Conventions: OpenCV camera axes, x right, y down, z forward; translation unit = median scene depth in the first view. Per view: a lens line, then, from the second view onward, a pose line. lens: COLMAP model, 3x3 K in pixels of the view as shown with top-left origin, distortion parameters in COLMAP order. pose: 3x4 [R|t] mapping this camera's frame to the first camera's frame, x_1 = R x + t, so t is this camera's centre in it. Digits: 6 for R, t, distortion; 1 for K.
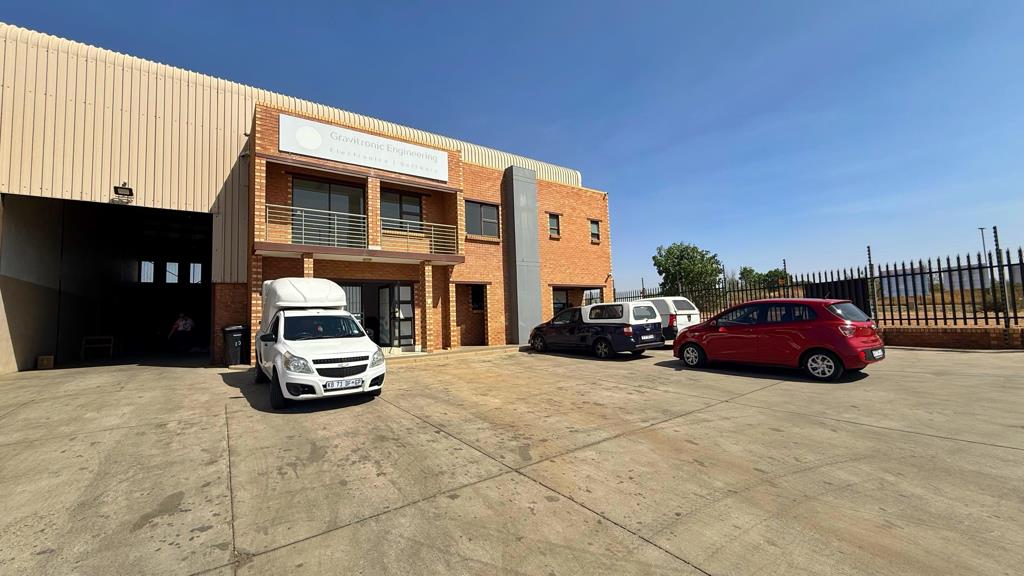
lens RADIAL K [[408.5, 0, 508.6], [0, 408.5, 288.5], [0, 0, 1]] dist [-0.001604, -0.000048]
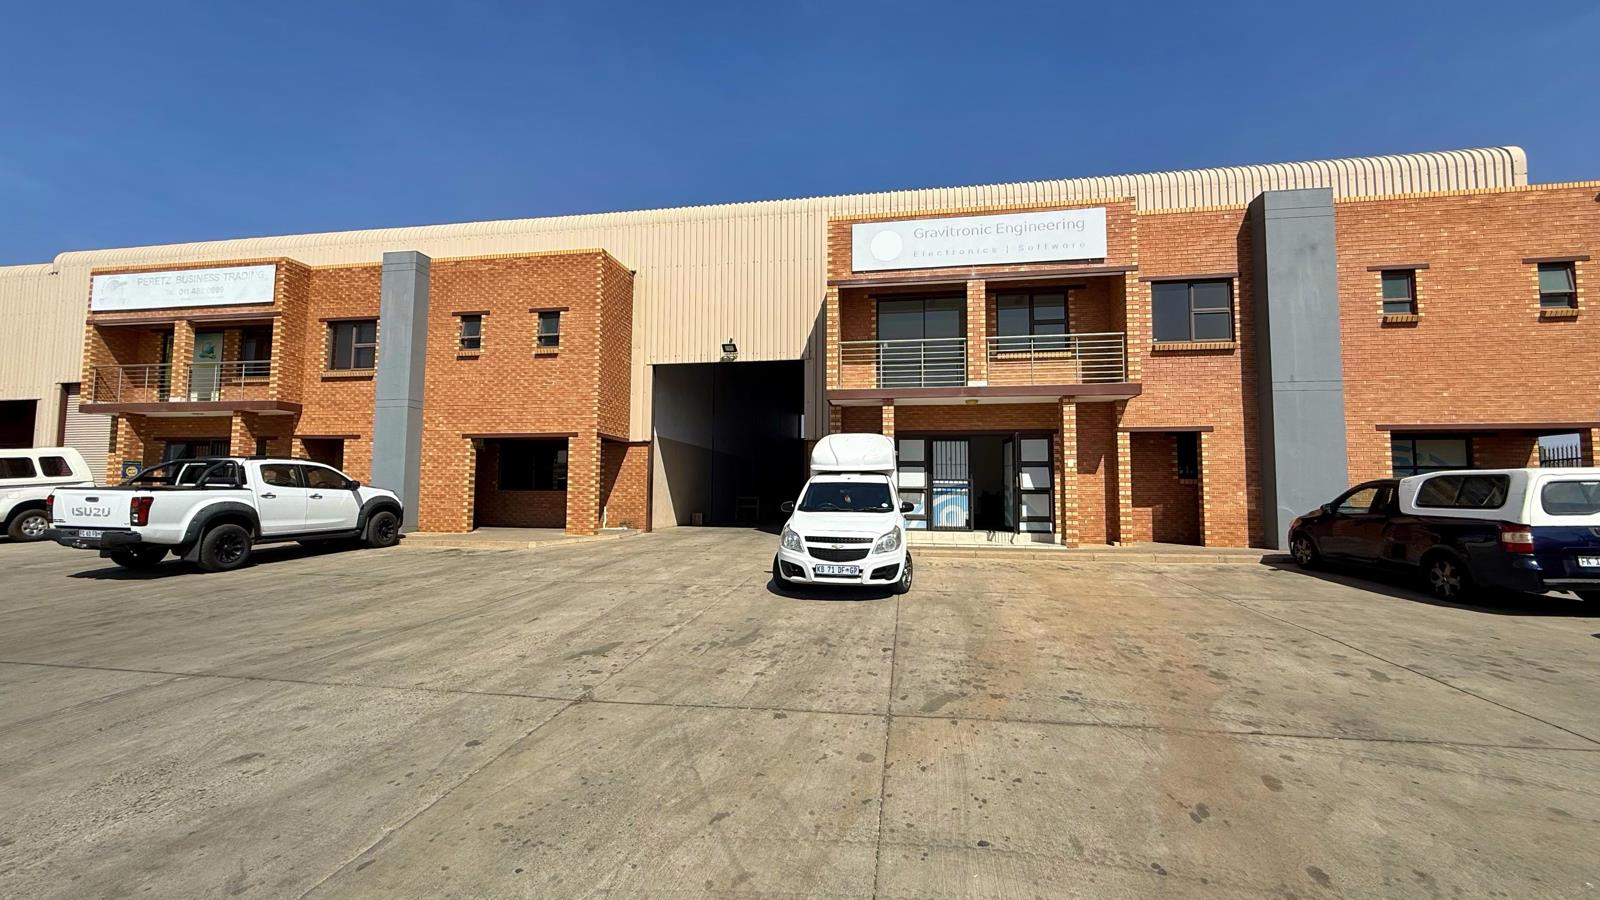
lens RADIAL K [[638.2, 0, 794.7], [0, 638.2, 450.8], [0, 0, 1]] dist [-0.001604, -0.000048]
pose [[0.696055, -0.007861, -0.717946, 0.224226], [0.021440, 0.999722, 0.009839, -0.005539], [0.717669, -0.022241, 0.696030, 0.047296]]
